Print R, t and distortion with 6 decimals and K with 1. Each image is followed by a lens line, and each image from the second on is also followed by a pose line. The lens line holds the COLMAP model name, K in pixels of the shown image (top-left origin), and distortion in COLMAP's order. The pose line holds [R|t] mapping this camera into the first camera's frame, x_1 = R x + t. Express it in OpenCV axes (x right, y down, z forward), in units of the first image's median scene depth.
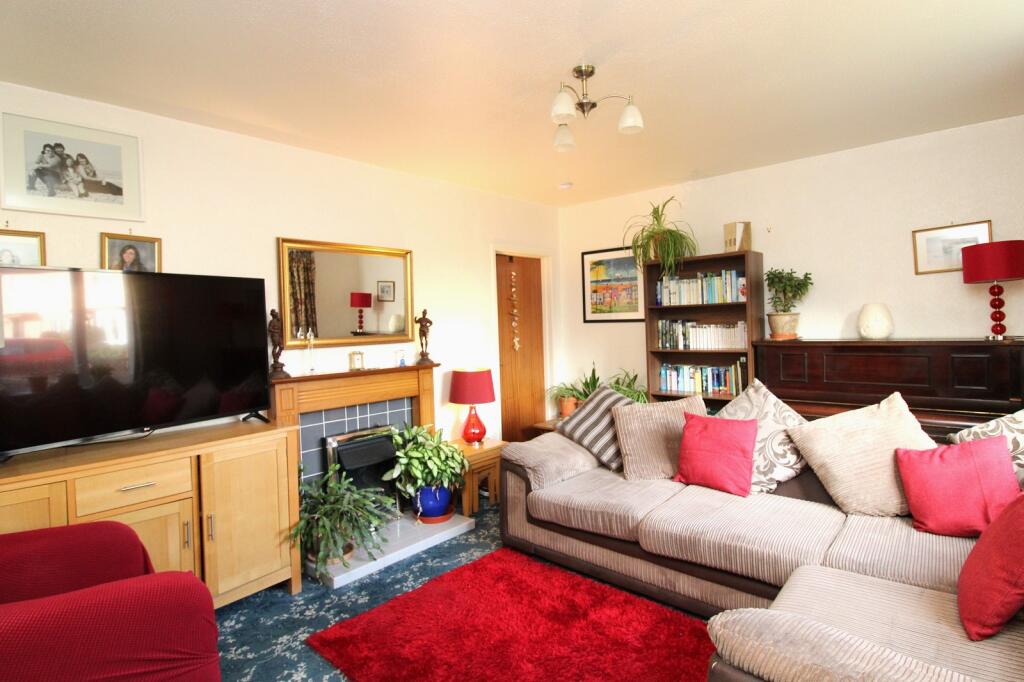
lens RADIAL K [[490.9, 0, 513.3], [0, 490.9, 333.2], [0, 0, 1]] dist [-0.032829, -0.000418]
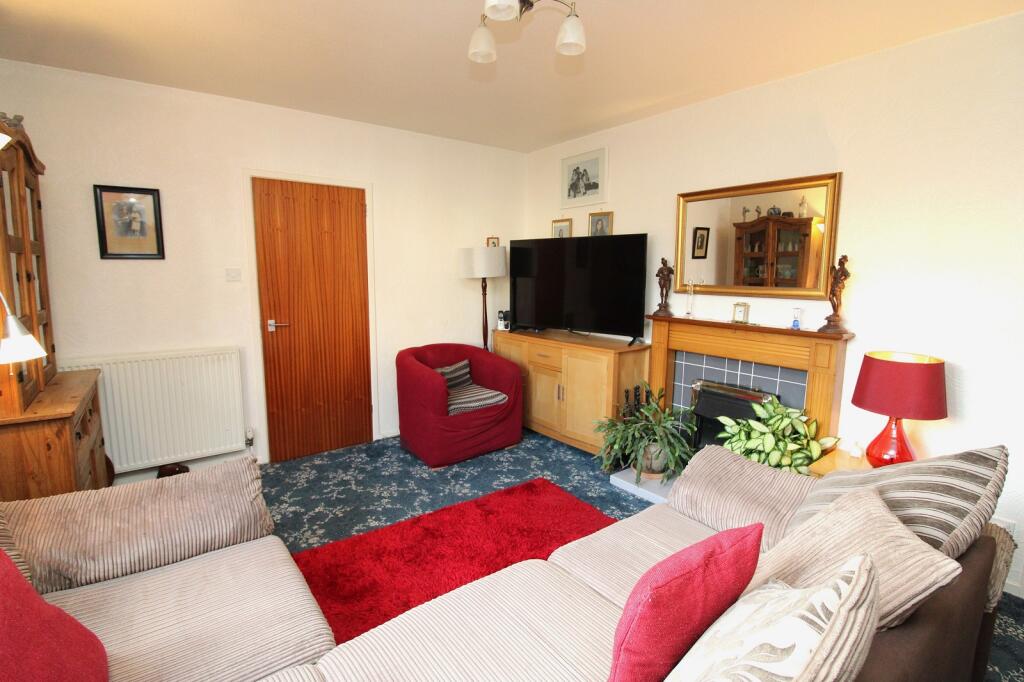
lens RADIAL K [[490.9, 0, 513.3], [0, 490.9, 333.2], [0, 0, 1]] dist [-0.032829, -0.000418]
pose [[-0.200817, 0.148177, -0.968357, 0.755823], [-0.026036, 0.987338, 0.156481, -0.043370], [0.979283, 0.056636, -0.194416, 0.871795]]
